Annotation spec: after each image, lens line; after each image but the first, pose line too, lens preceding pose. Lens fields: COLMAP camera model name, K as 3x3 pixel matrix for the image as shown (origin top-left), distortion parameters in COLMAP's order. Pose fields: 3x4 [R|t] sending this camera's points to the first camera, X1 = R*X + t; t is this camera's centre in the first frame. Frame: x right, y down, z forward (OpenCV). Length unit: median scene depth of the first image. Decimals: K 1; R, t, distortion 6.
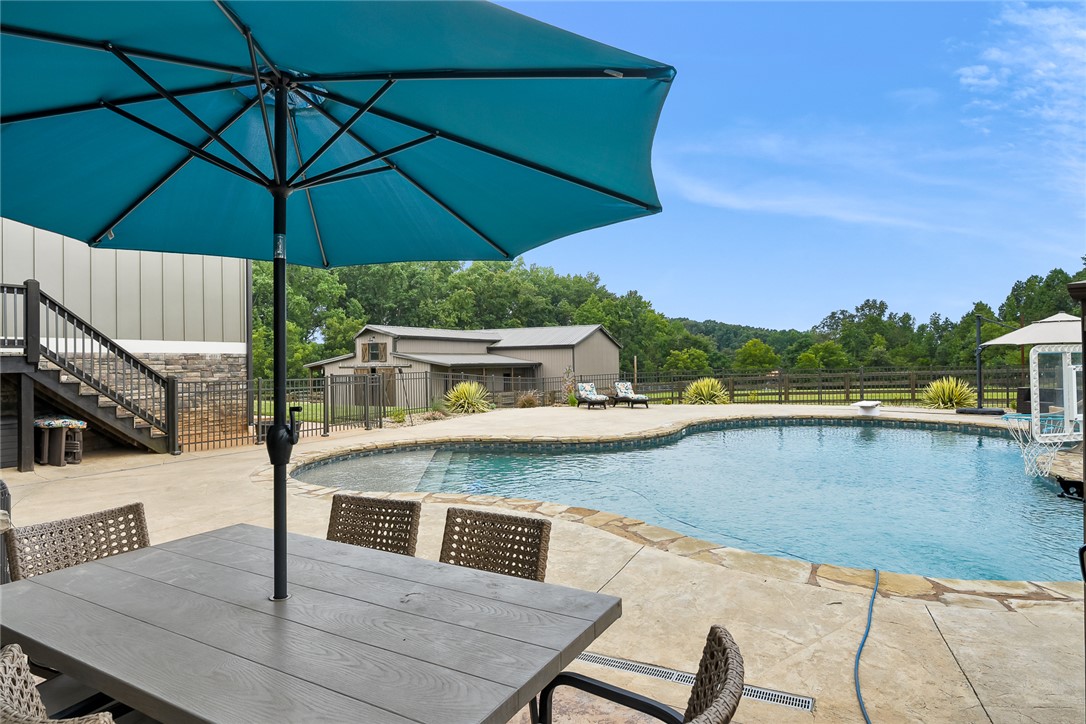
lens RADIAL K [[631.5, 0, 543.9], [0, 631.5, 364.5], [0, 0, 1]] dist [-0.002668, -0.000149]
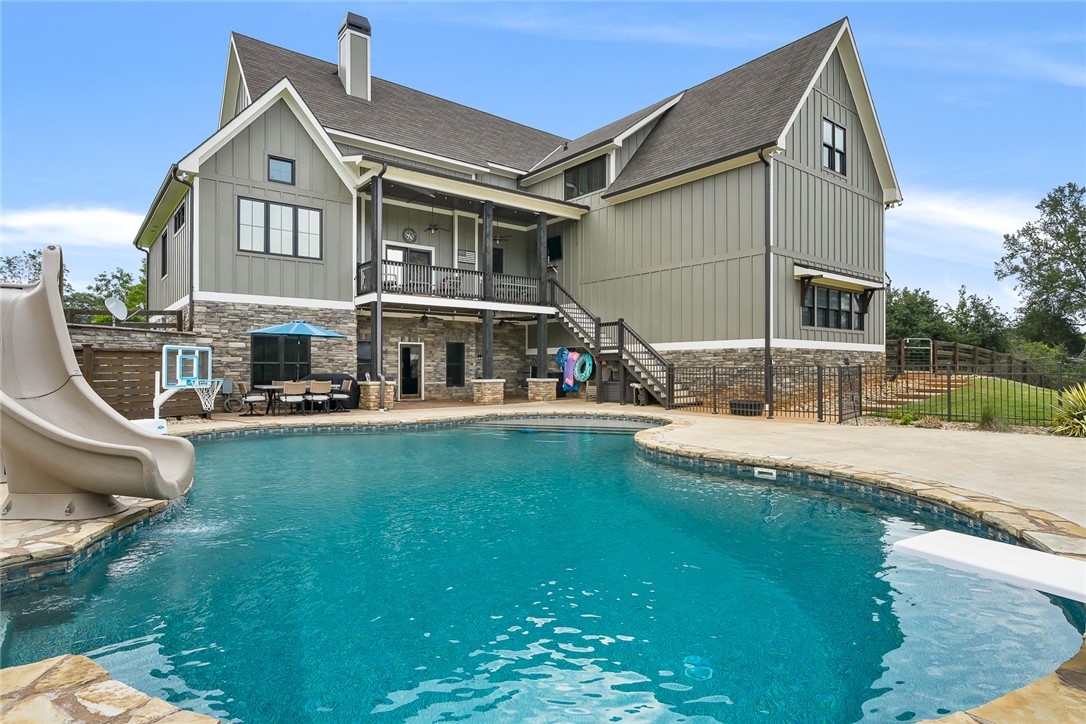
lens RADIAL K [[587.3, 0, 542.4], [0, 587.3, 360.5], [0, 0, 1]] dist [-0.002065, -0.000131]
pose [[-0.347622, 0.000364, -0.937635, 1.009841], [0.005907, 0.999981, -0.001801, 0.011857], [0.937616, -0.006165, -0.347618, 1.226055]]
